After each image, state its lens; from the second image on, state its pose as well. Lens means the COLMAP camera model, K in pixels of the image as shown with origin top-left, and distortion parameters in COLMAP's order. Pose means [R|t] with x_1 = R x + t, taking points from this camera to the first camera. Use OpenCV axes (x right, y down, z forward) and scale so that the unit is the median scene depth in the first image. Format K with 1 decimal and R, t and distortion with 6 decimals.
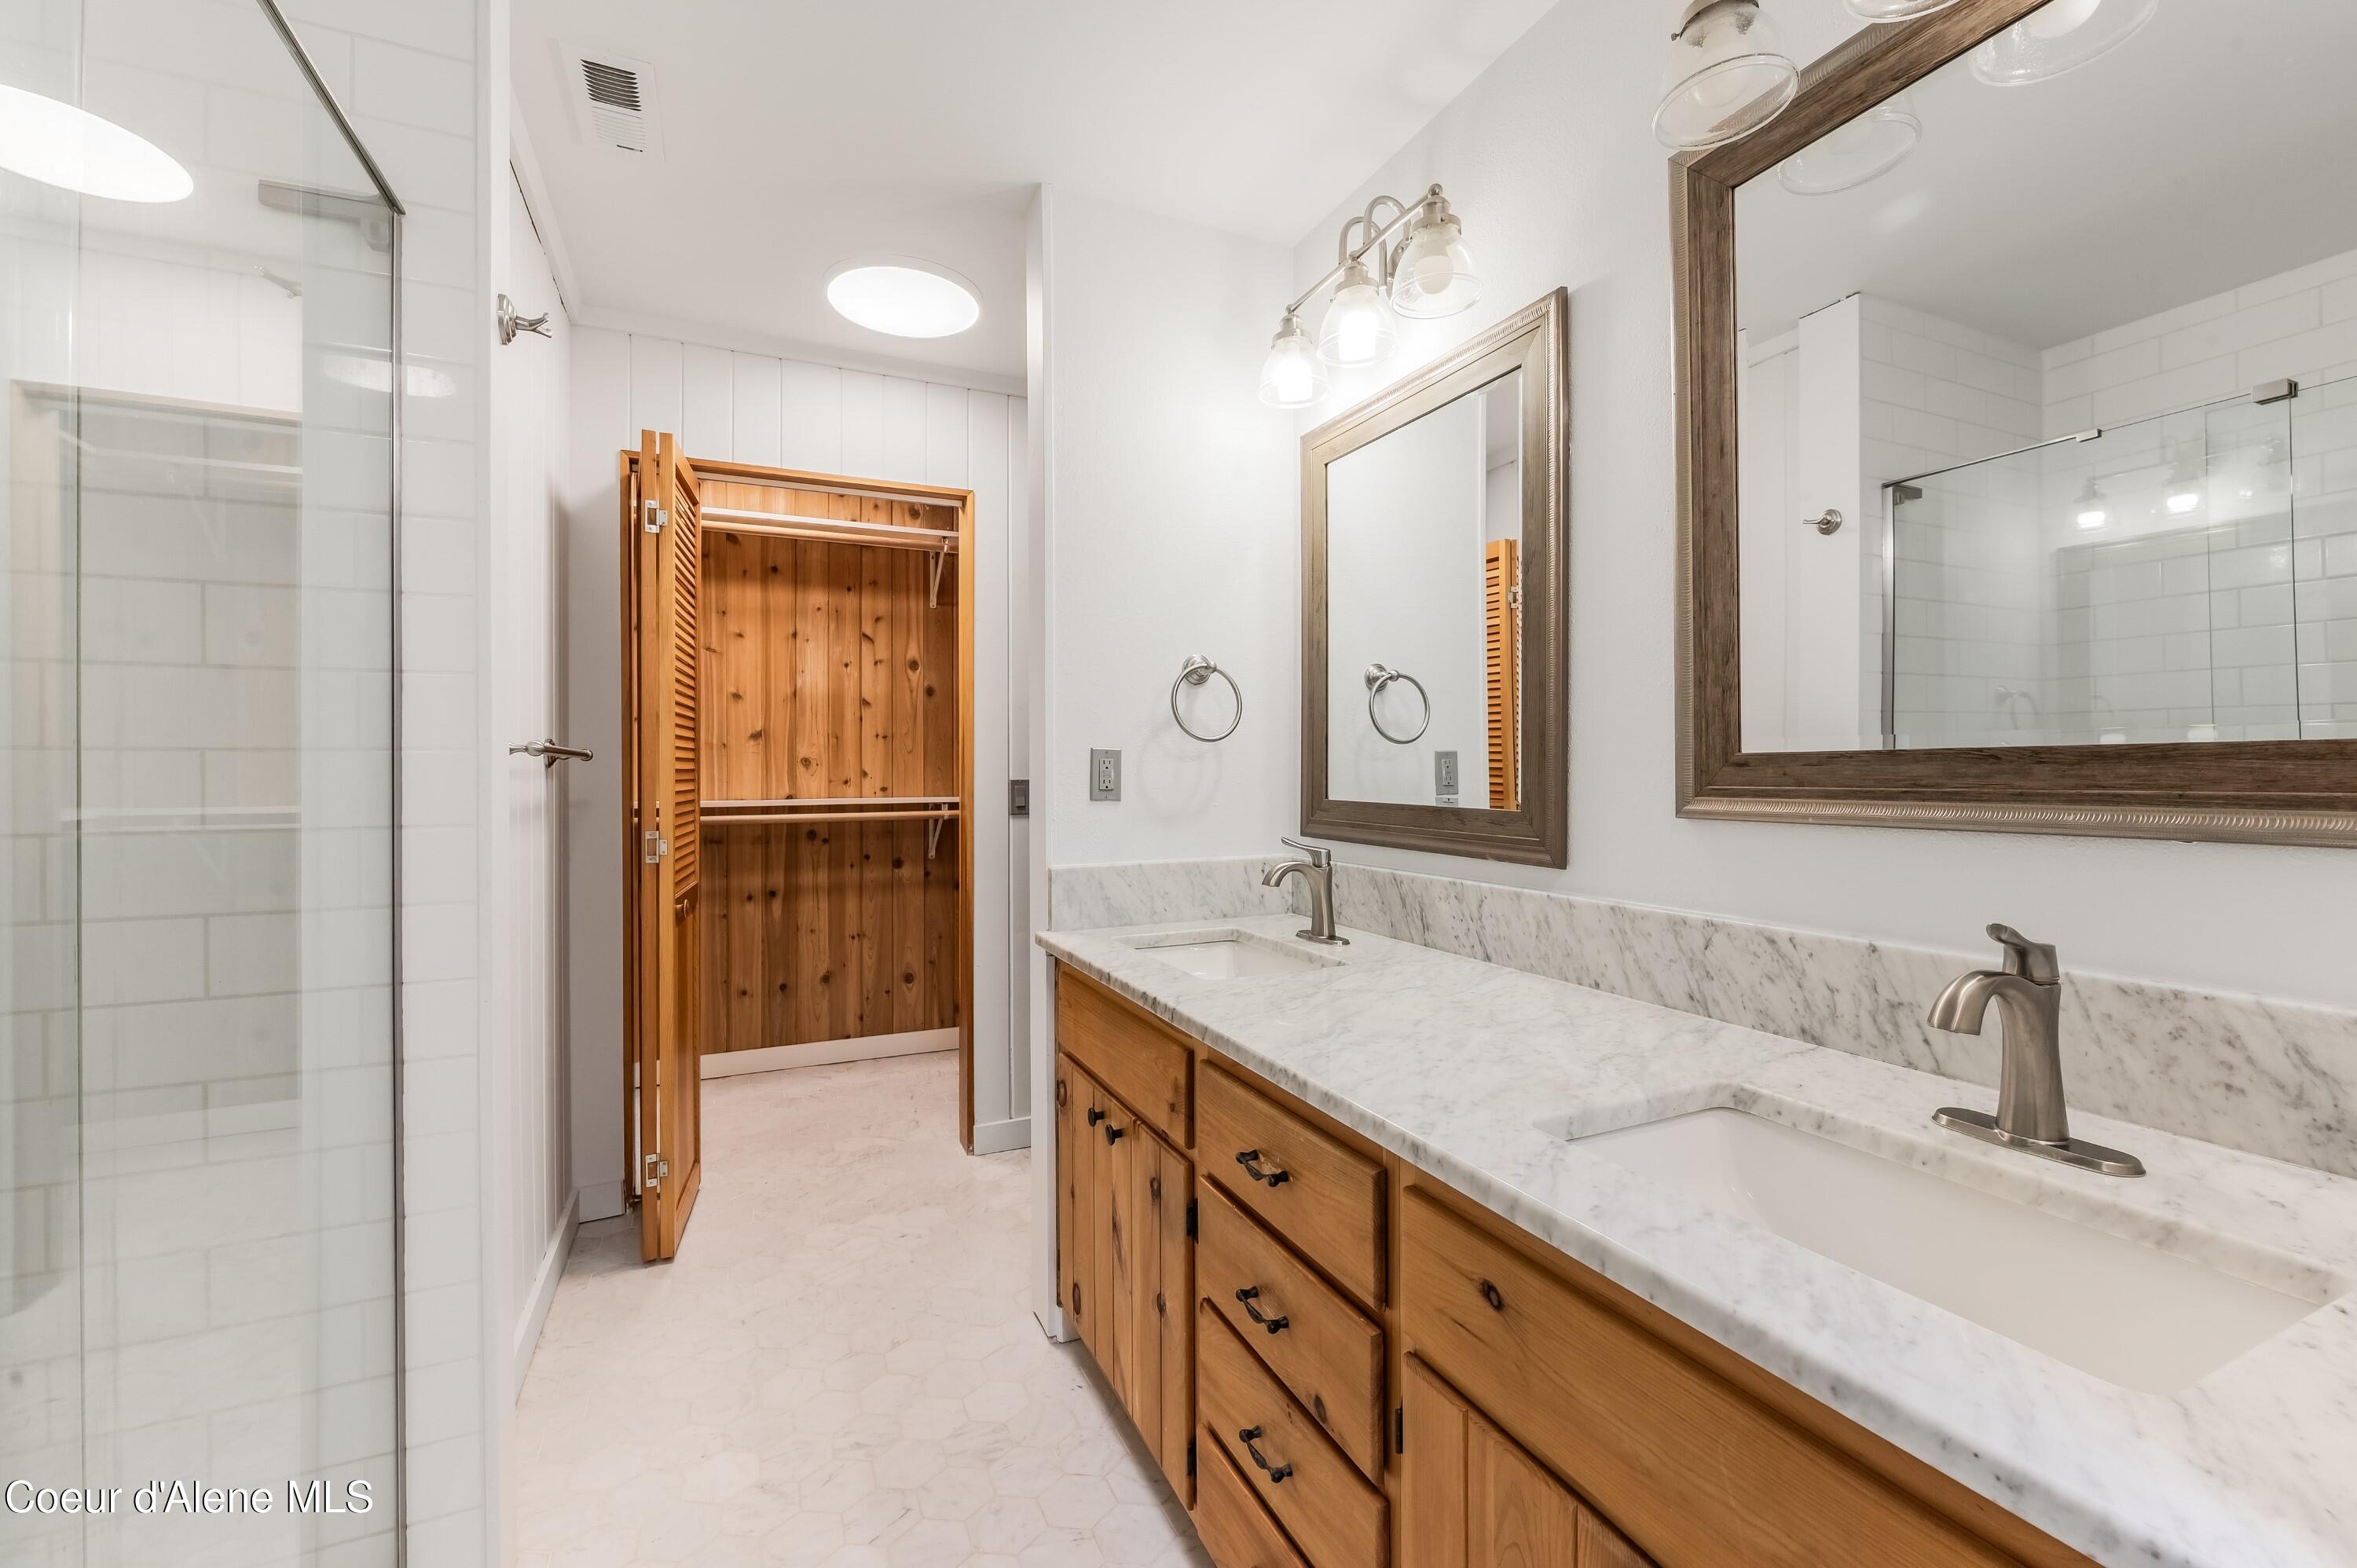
lens RADIAL K [[952.3, 0, 1178.0], [0, 952.3, 773.6], [0, 0, 1]] dist [-0.004546, 0.000136]
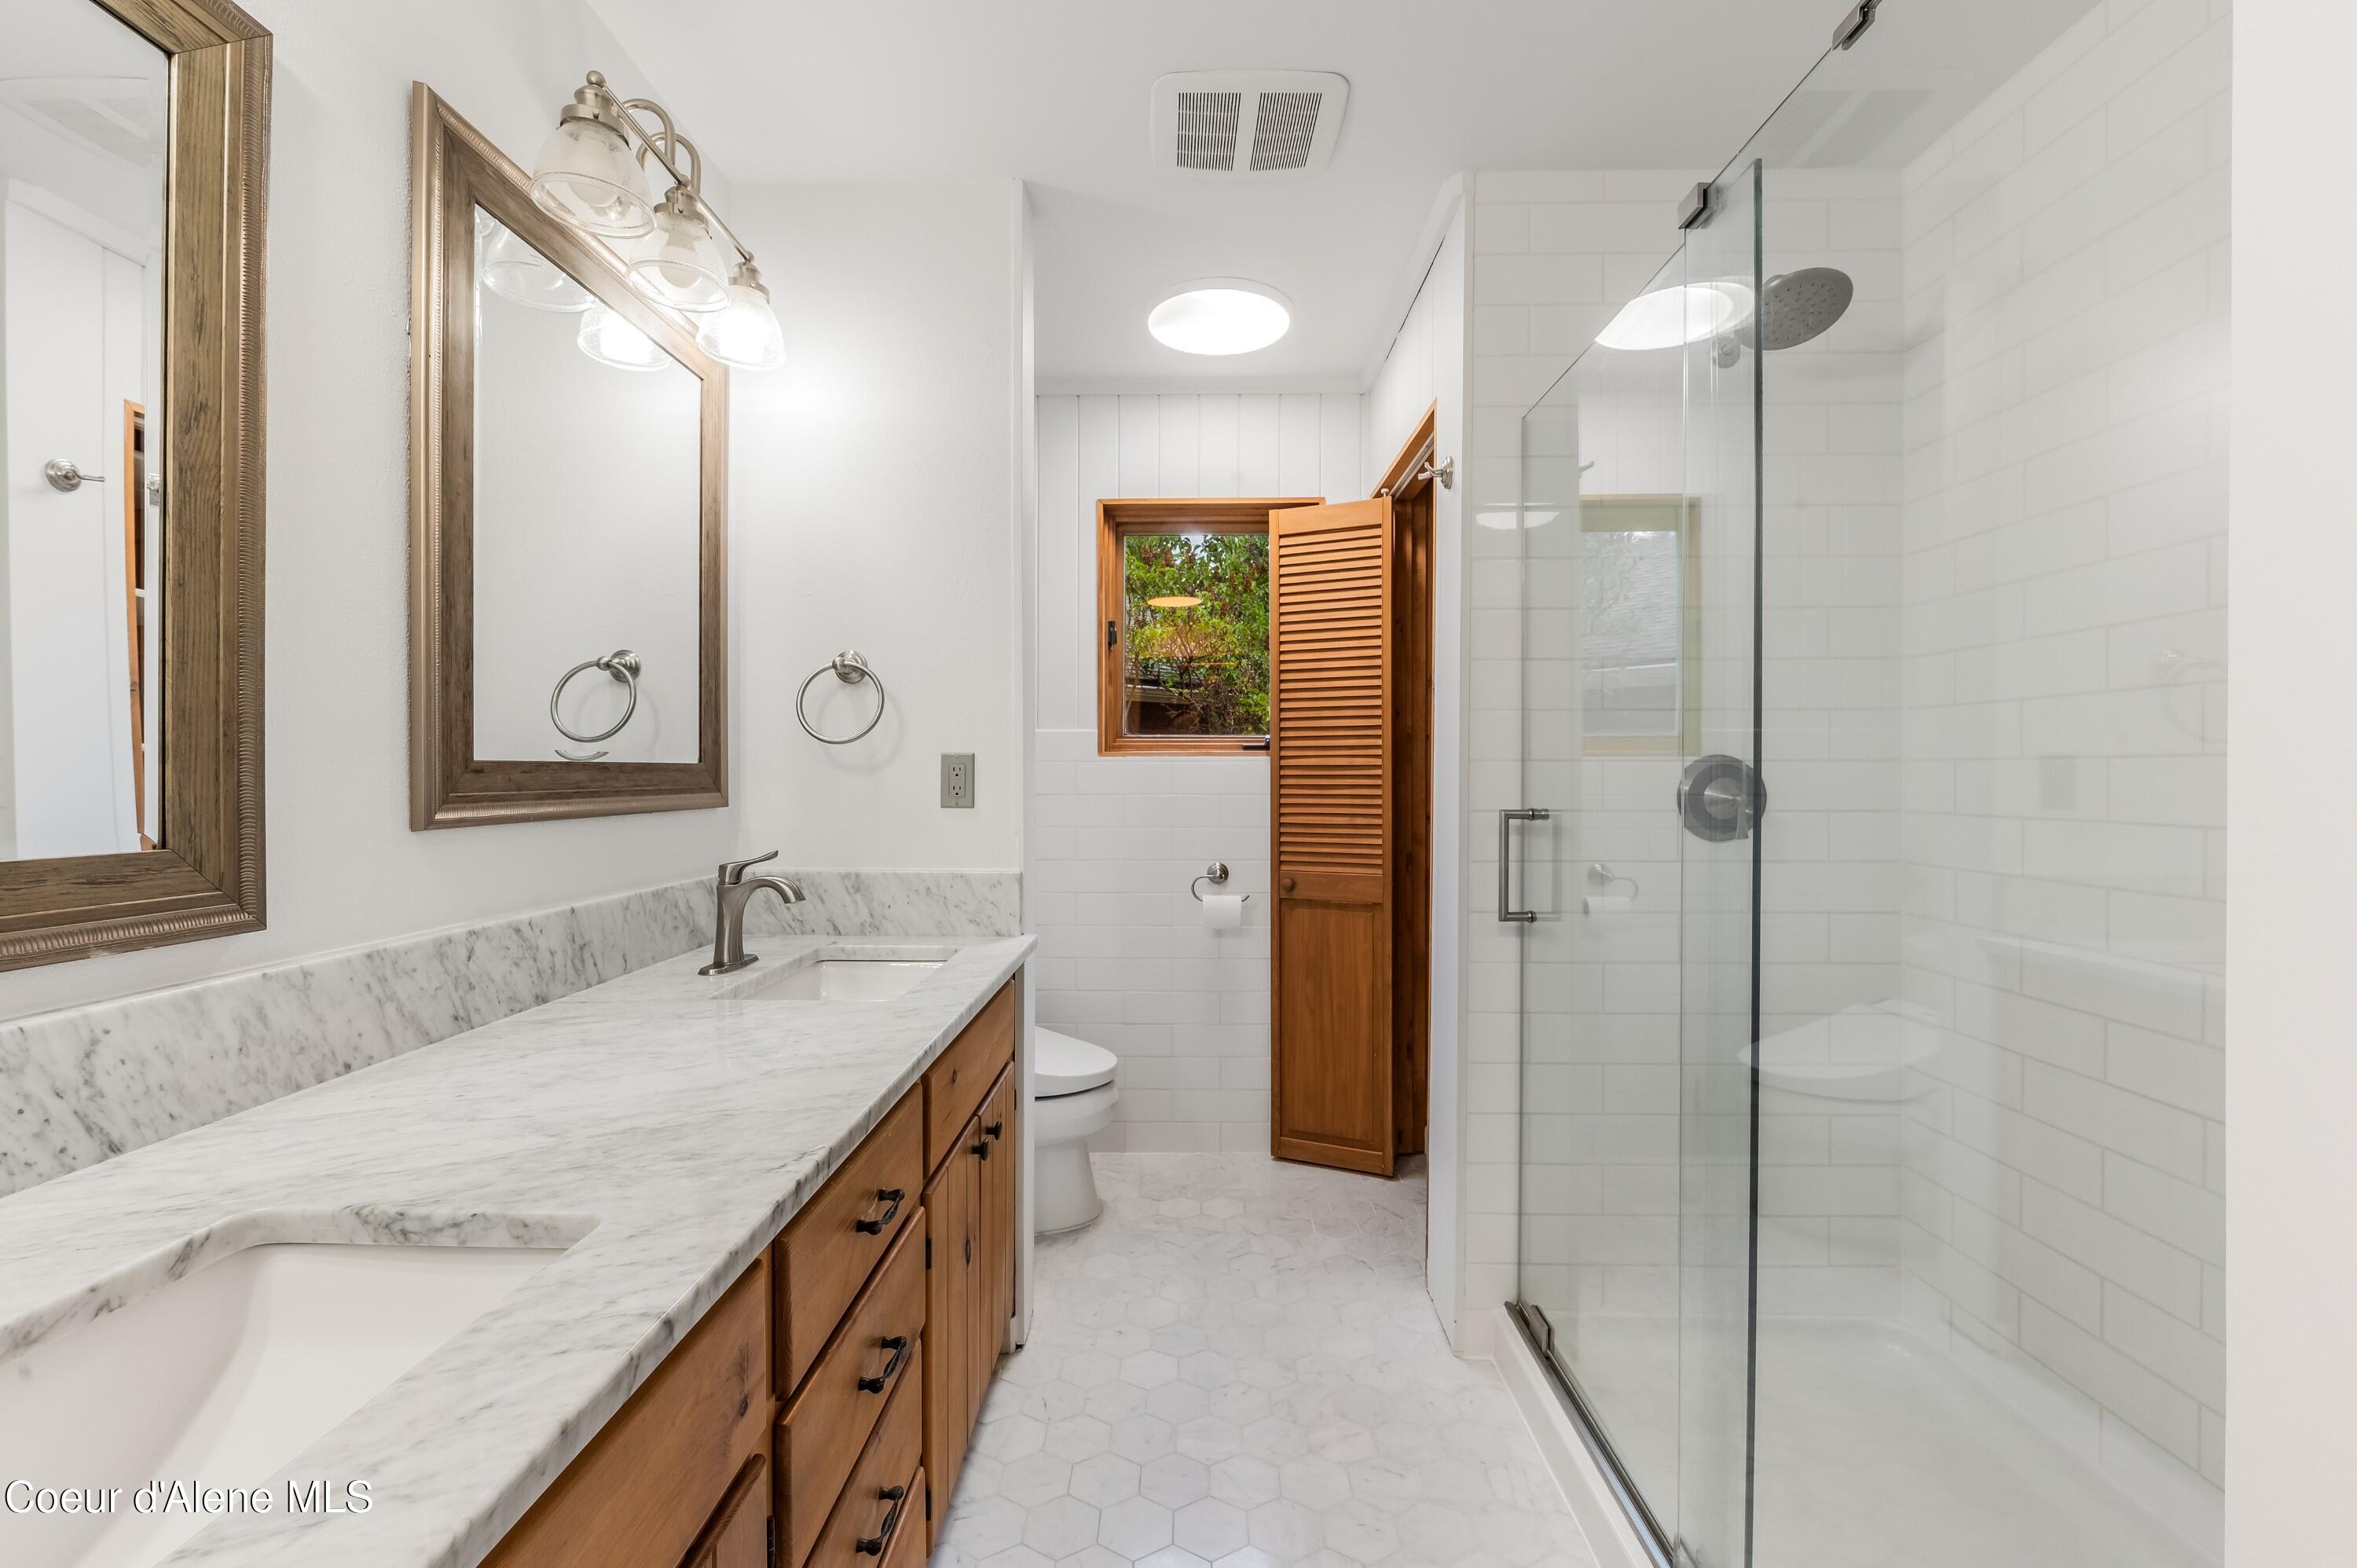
lens RADIAL K [[952.3, 0, 1178.0], [0, 952.3, 773.6], [0, 0, 1]] dist [-0.004546, 0.000136]
pose [[-0.900869, 0.004233, 0.434070, -0.526342], [0.005116, 0.999987, 0.000866, -0.003738], [-0.434061, 0.003001, -0.900879, 1.579055]]
